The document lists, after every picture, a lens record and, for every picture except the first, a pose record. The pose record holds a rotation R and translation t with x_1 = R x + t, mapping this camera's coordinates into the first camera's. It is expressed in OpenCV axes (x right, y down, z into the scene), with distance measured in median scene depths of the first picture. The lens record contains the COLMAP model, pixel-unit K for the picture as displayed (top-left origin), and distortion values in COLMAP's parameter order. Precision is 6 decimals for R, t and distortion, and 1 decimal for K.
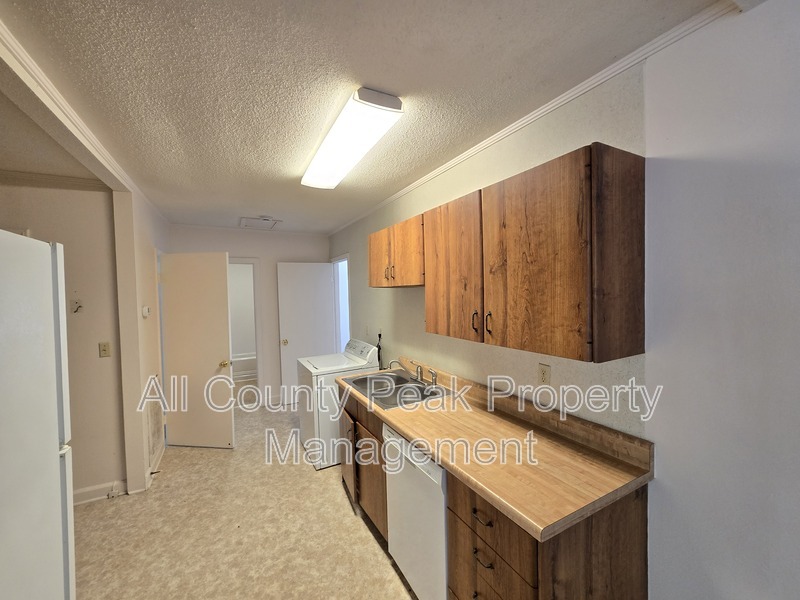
lens RADIAL K [[323.5, 0, 404.9], [0, 323.5, 303.7], [0, 0, 1]] dist [0.001661, -0.000152]
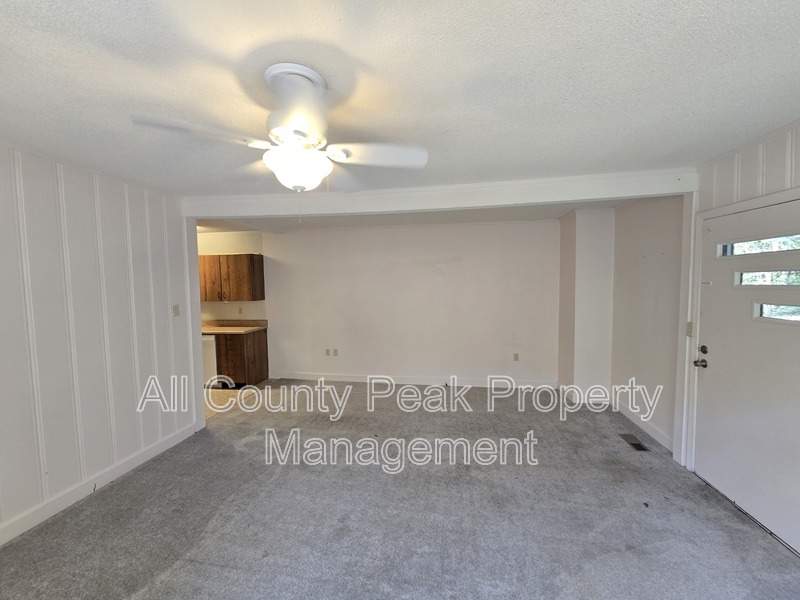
lens RADIAL K [[323.5, 0, 404.1], [0, 323.5, 300.5], [0, 0, 1]] dist [0.001661, -0.000152]
pose [[0.589386, -0.038892, 0.806915, -1.441807], [0.036585, 0.999101, 0.021433, 0.118836], [-0.807023, 0.016888, 0.590279, -2.660313]]
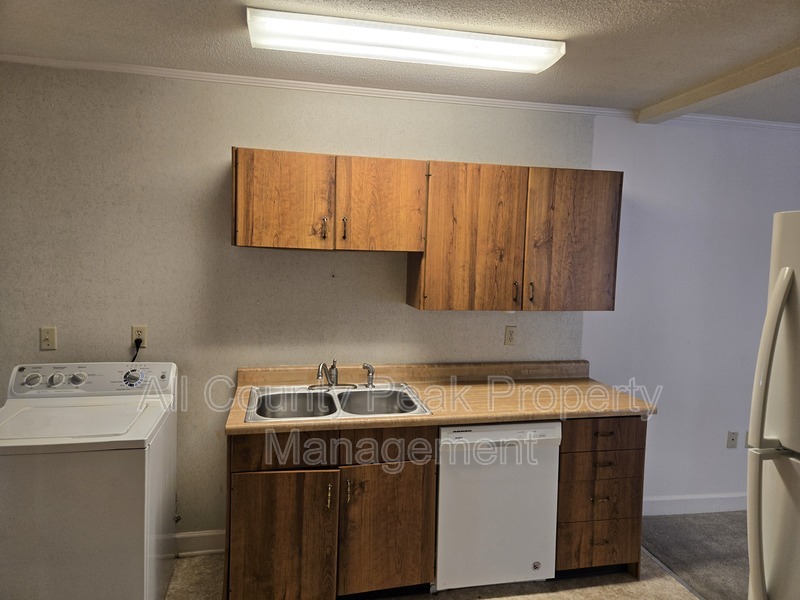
lens RADIAL K [[531.3, 0, 399.4], [0, 531.3, 295.1], [0, 0, 1]] dist [0.044291, -0.020343]
pose [[0.304720, -0.057865, 0.950683, -1.698251], [0.005674, 0.998245, 0.058941, -0.041480], [-0.952425, -0.012566, 0.304514, 0.918125]]
